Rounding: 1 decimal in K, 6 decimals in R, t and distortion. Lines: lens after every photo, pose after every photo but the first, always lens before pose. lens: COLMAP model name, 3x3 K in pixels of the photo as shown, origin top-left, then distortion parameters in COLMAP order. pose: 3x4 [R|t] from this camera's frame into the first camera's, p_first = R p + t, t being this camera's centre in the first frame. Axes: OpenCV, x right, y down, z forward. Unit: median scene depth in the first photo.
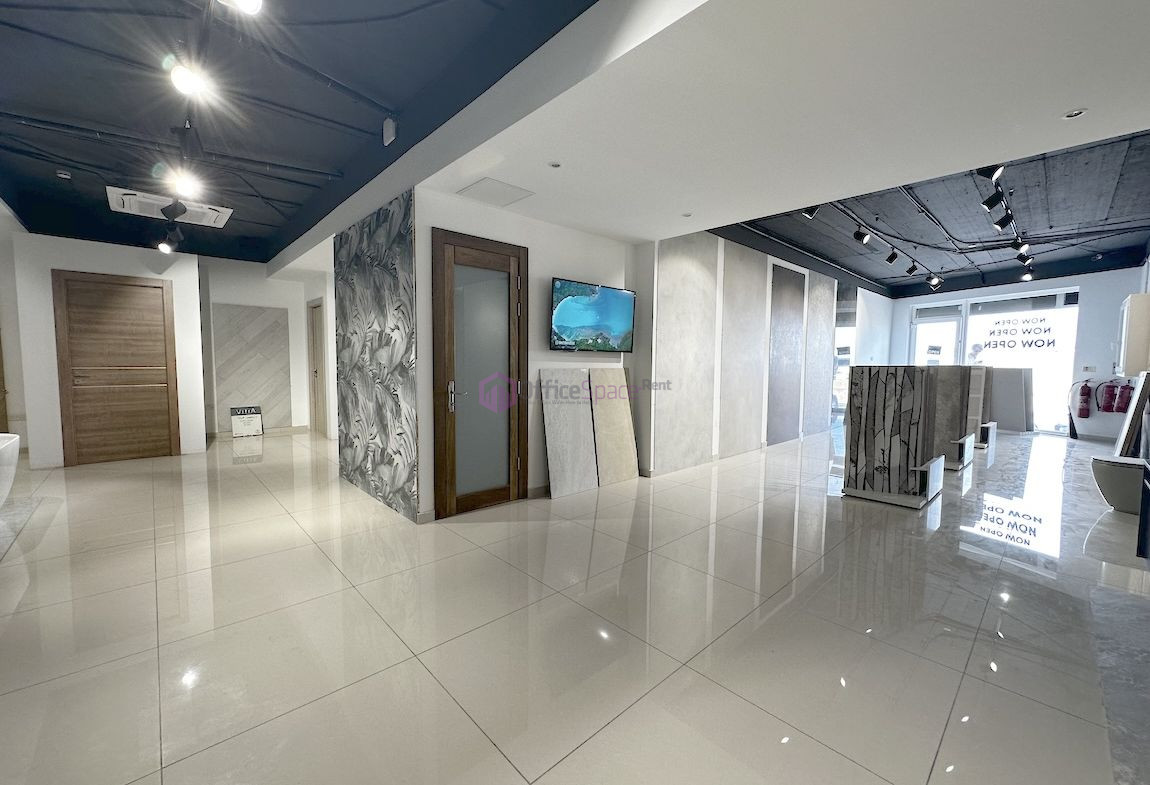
lens RADIAL K [[459.6, 0, 569.6], [0, 459.6, 388.9], [0, 0, 1]] dist [0.000748, 0.000027]
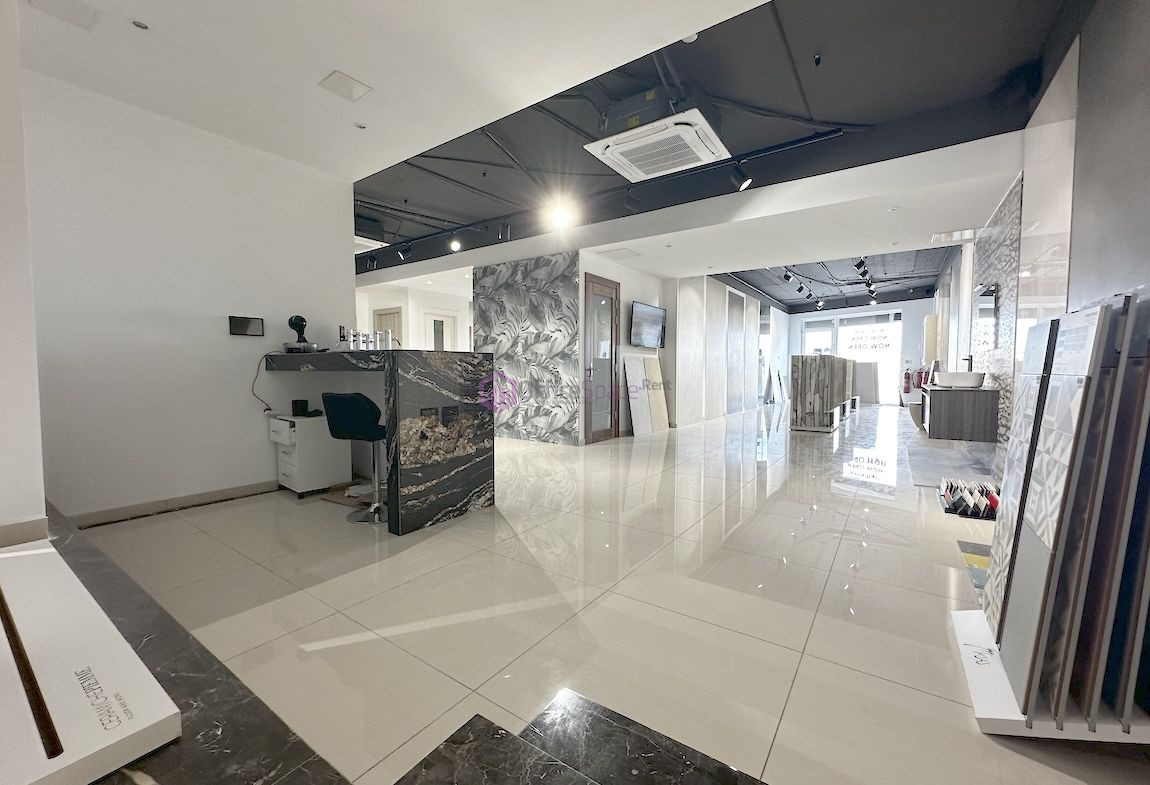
lens RADIAL K [[459.6, 0, 572.1], [0, 459.6, 387.6], [0, 0, 1]] dist [0.000748, 0.000027]
pose [[0.978496, -0.016351, 0.205615, -0.399967], [0.020214, 0.999656, -0.016703, 0.060591], [-0.205271, 0.020500, 0.978490, -0.375071]]
